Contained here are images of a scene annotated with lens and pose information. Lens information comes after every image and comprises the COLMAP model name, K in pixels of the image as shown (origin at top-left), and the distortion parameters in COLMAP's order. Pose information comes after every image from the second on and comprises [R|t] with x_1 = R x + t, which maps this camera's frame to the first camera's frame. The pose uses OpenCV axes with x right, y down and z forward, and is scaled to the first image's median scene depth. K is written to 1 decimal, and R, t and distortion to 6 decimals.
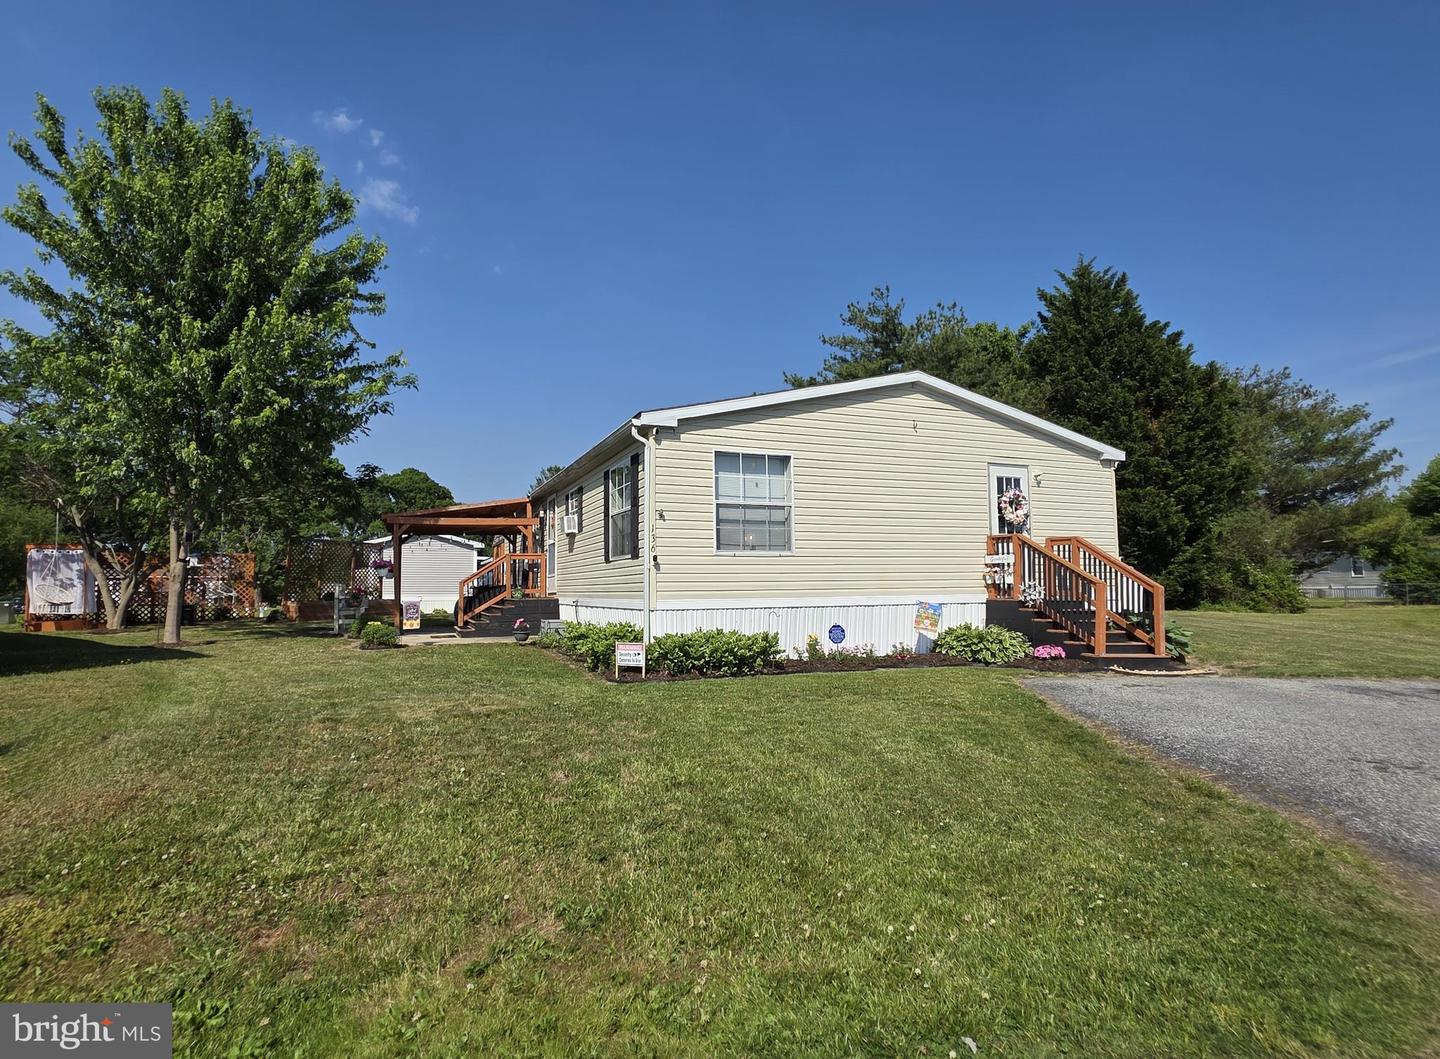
lens RADIAL K [[730.3, 0, 720.0], [0, 730.3, 543.9], [0, 0, 1]] dist [-0.003938, -0.002690]
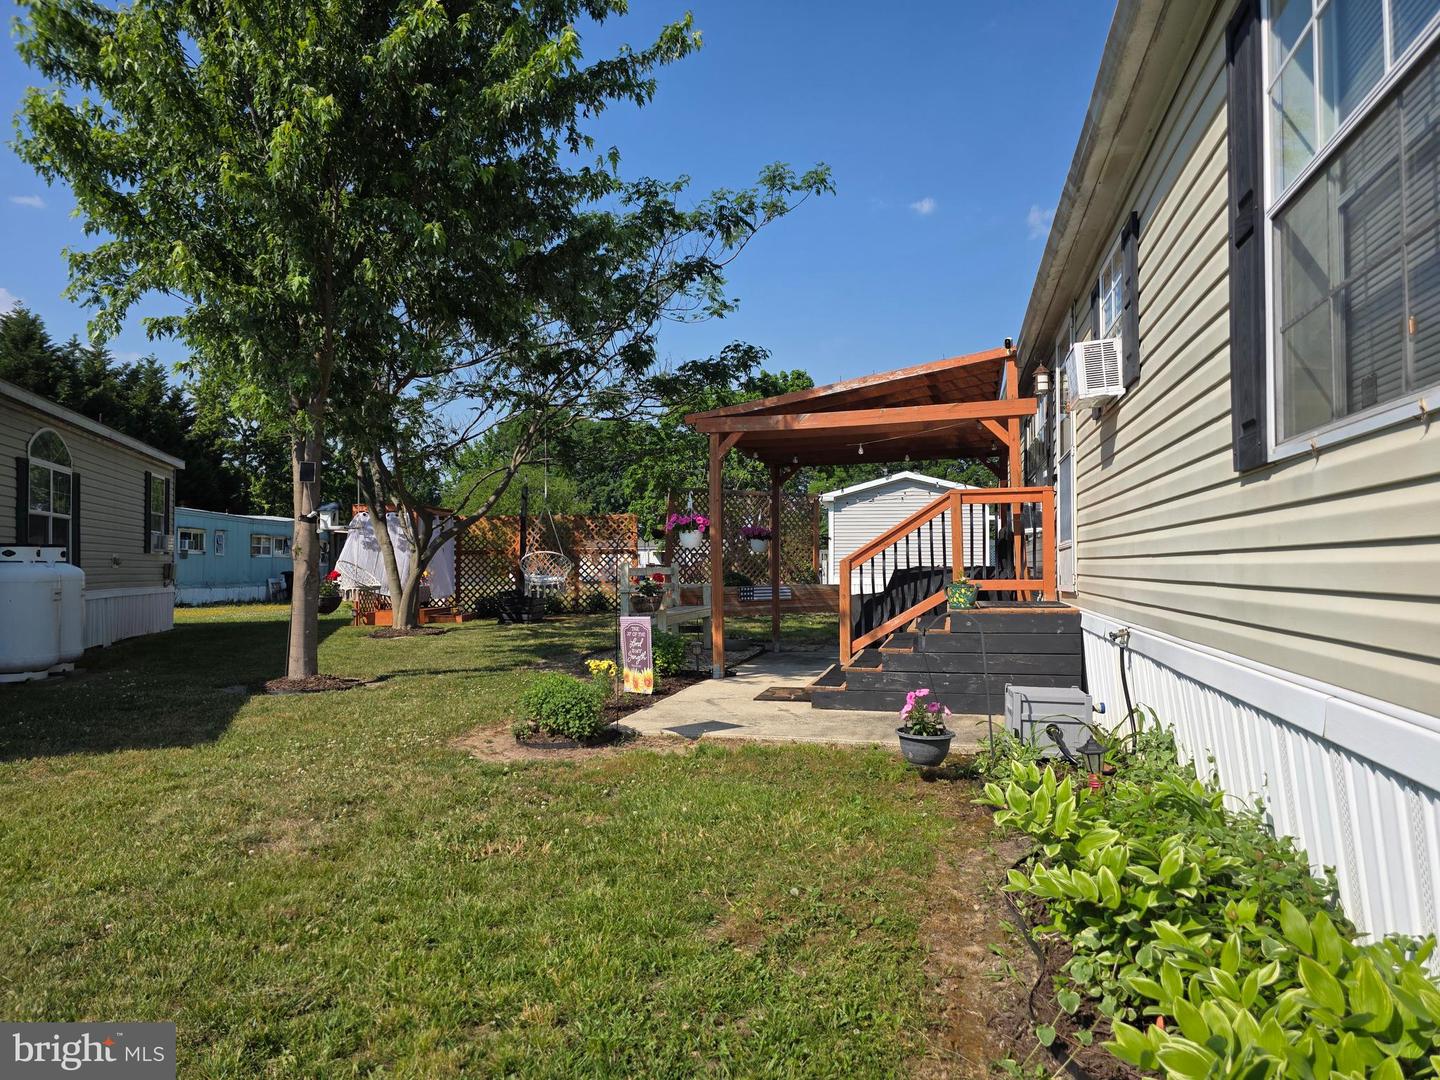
lens RADIAL K [[945.1, 0, 731.3], [0, 945.1, 532.0], [0, 0, 1]] dist [0.065393, -0.048851]
pose [[0.803760, -0.011810, -0.594836, -0.109399], [0.029382, 0.999371, 0.019860, 0.029997], [0.594227, -0.033440, 0.803602, 0.683619]]
